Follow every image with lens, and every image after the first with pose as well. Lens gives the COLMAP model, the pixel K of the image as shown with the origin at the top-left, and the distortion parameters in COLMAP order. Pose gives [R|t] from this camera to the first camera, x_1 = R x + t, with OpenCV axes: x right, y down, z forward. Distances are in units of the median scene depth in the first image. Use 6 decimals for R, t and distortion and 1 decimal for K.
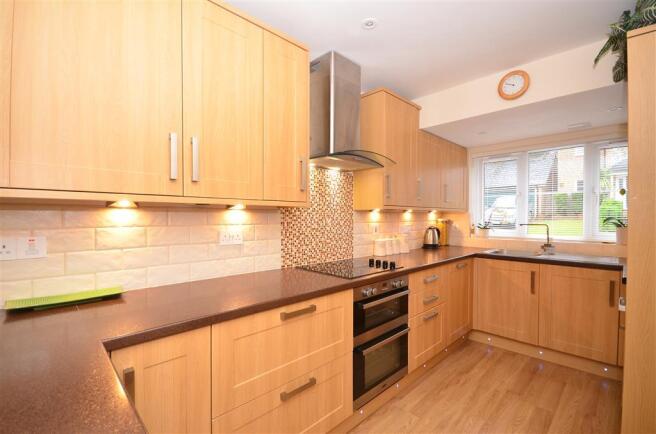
lens RADIAL K [[292.8, 0, 328.0], [0, 292.8, 217.0], [0, 0, 1]] dist [0.028722, -0.020733]
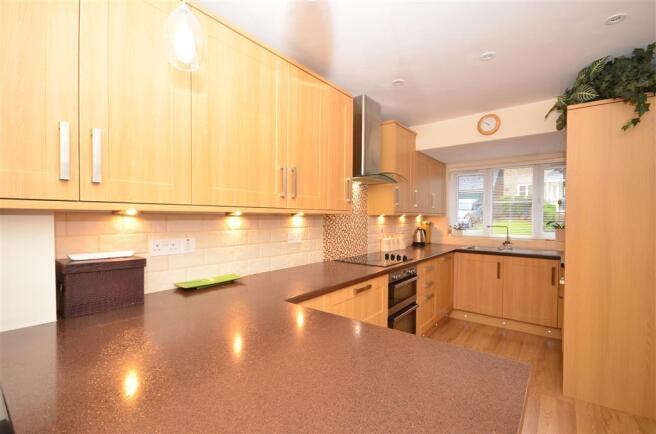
lens RADIAL K [[292.8, 0, 328.0], [0, 292.8, 217.0], [0, 0, 1]] dist [0.028722, -0.020733]
pose [[0.991728, 0.003205, 0.128321, -0.274621], [-0.003337, 0.999994, 0.000815, -0.018542], [-0.128318, -0.001237, 0.991732, -0.248502]]
